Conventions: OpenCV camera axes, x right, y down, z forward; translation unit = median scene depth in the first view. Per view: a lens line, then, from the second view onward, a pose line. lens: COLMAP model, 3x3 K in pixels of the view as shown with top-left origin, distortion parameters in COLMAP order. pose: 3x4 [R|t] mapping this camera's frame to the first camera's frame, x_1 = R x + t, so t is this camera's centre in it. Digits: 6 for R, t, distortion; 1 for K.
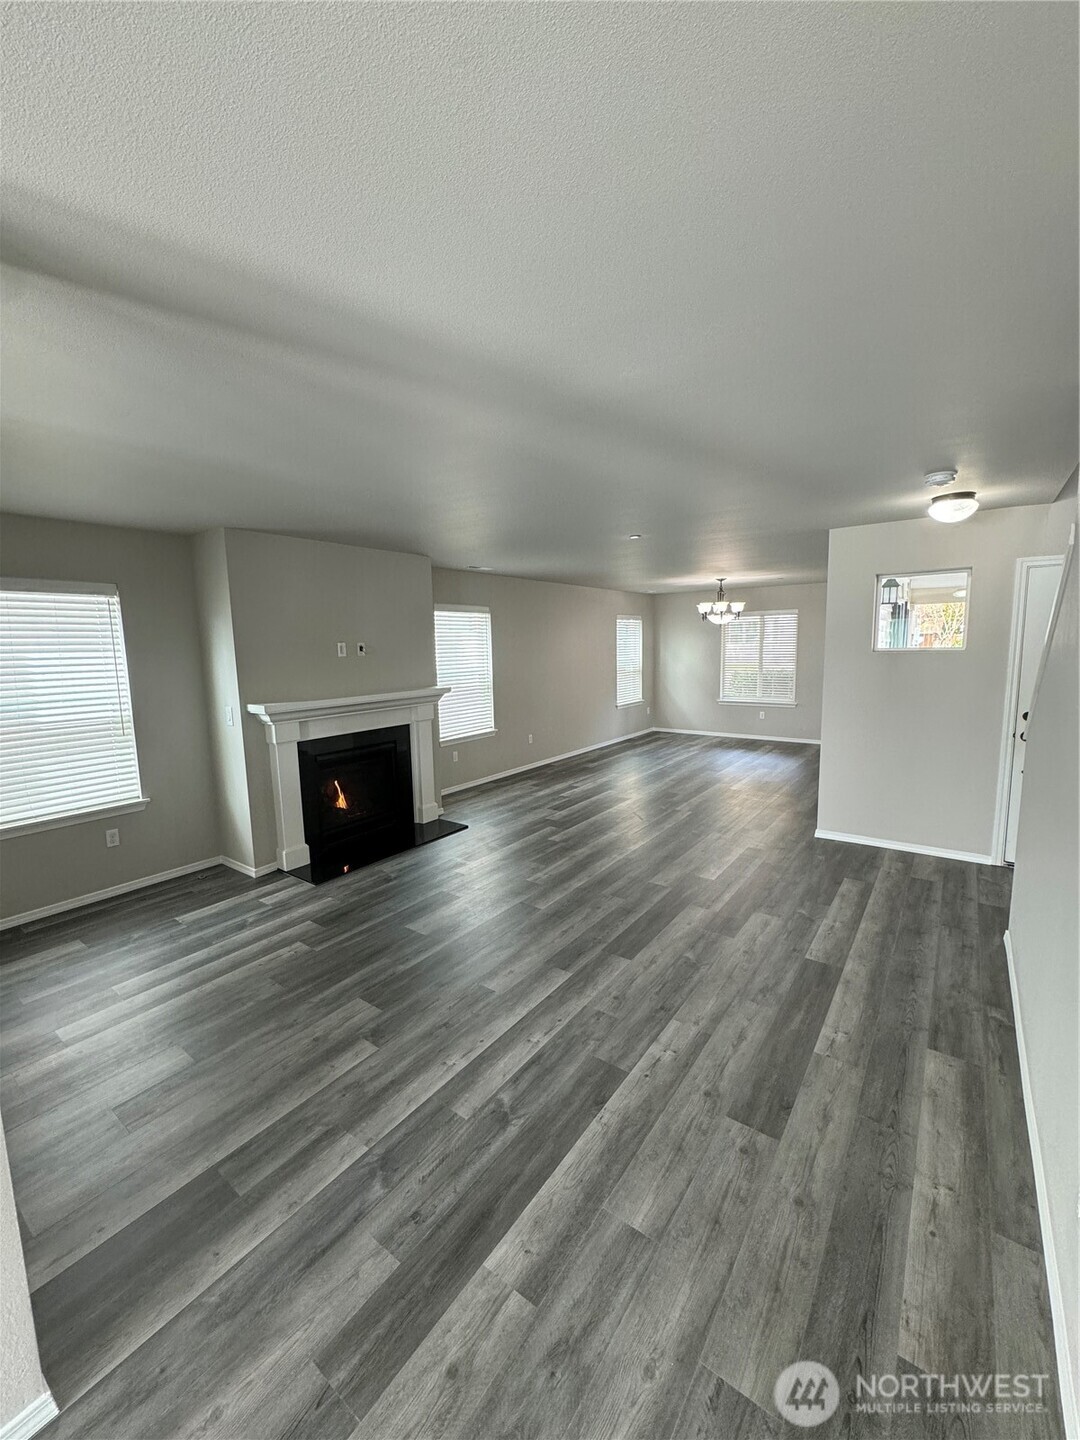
lens RADIAL K [[571.6, 0, 532.0], [0, 571.6, 726.9], [0, 0, 1]] dist [-0.012993, 0.000005]
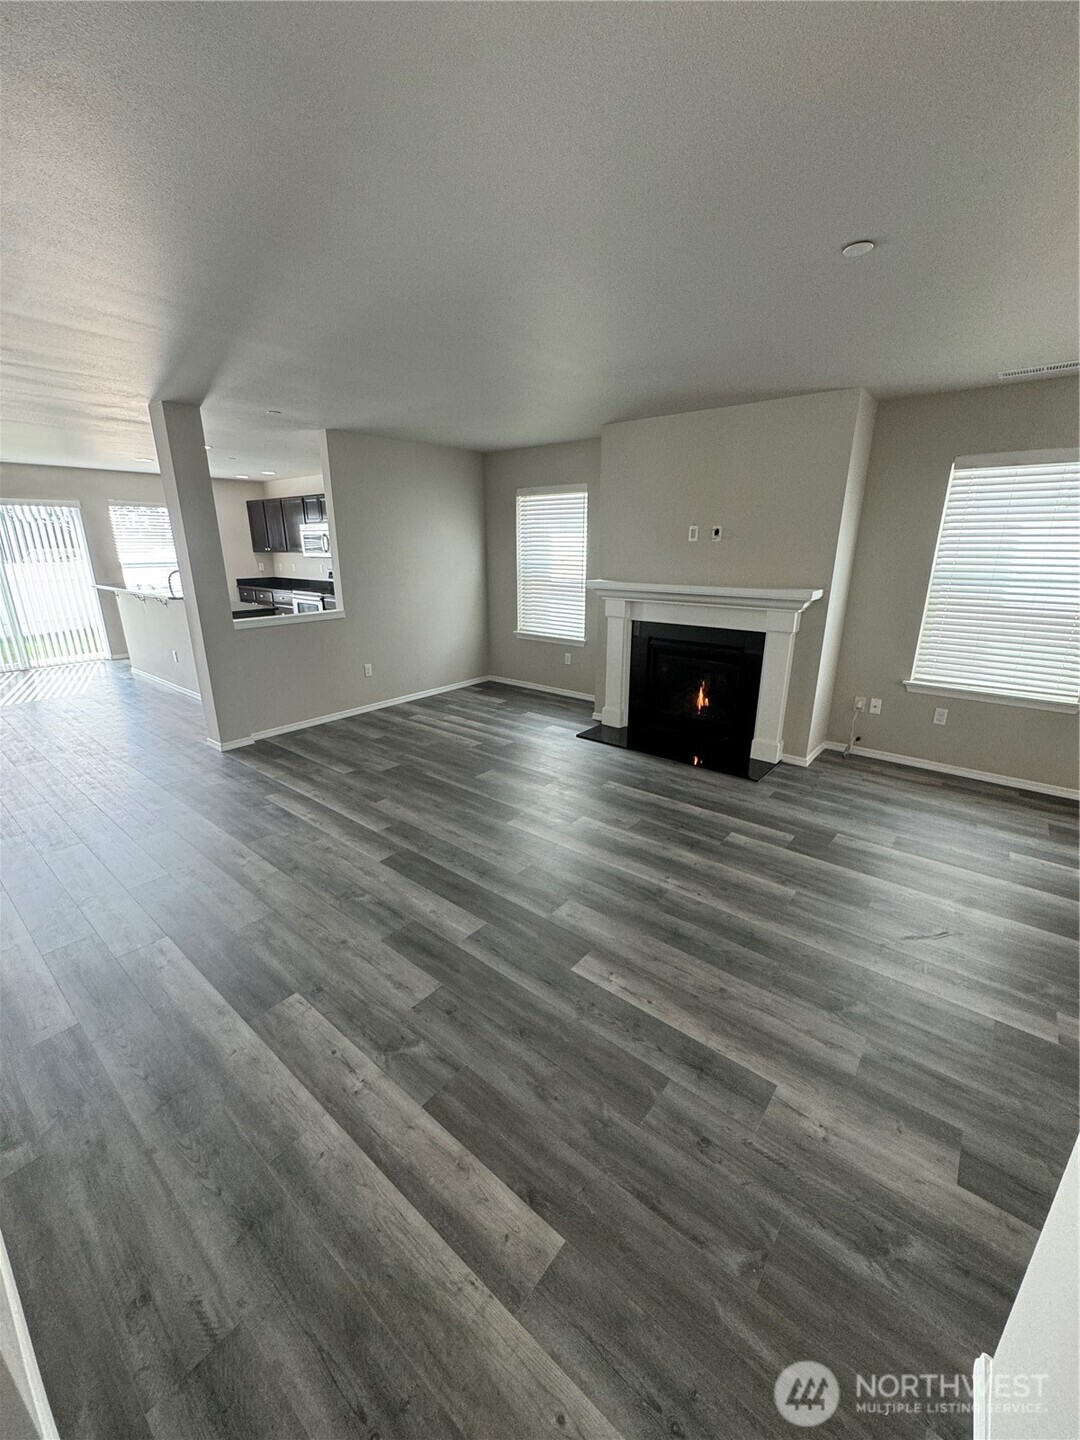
lens RADIAL K [[572.4, 0, 541.0], [0, 572.4, 710.1], [0, 0, 1]] dist [-0.001160, -0.000081]
pose [[-0.041053, 0.306484, -0.950990, 0.464601], [-0.138874, 0.940804, 0.309196, -0.084369], [0.989459, 0.144761, 0.003940, 0.558390]]
